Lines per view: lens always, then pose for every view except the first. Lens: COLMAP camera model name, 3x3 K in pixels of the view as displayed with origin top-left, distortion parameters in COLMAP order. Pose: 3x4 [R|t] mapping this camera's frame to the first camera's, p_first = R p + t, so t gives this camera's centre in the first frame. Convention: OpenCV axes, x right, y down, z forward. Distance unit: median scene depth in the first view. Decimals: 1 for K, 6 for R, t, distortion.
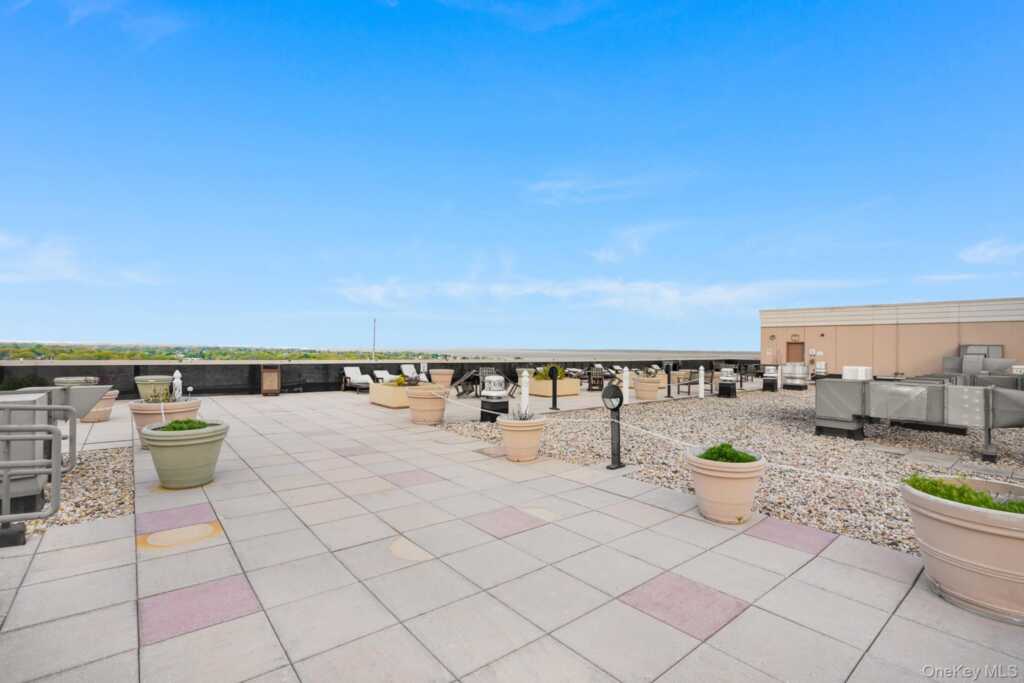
lens RADIAL K [[463.0, 0, 512.7], [0, 463.0, 345.3], [0, 0, 1]] dist [-0.012148, 0.000366]
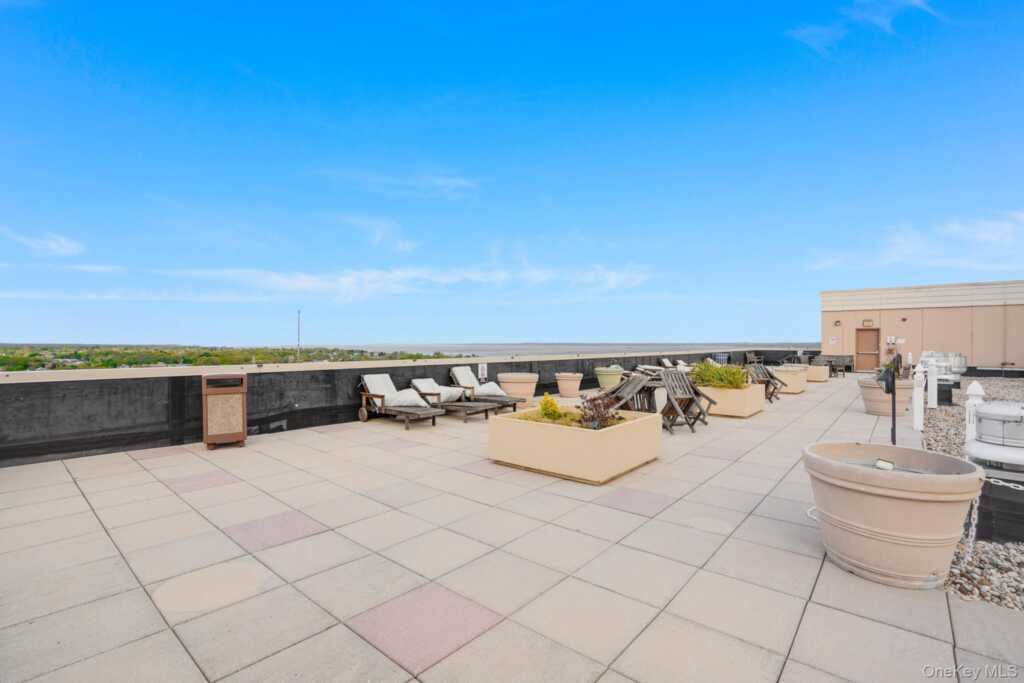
lens RADIAL K [[463.0, 0, 514.2], [0, 463.0, 345.9], [0, 0, 1]] dist [-0.012148, 0.000366]
pose [[0.985748, -0.013900, 0.167651, -0.284443], [0.011477, 0.999815, 0.015413, 0.008035], [-0.167835, -0.013269, 0.985726, 0.455274]]
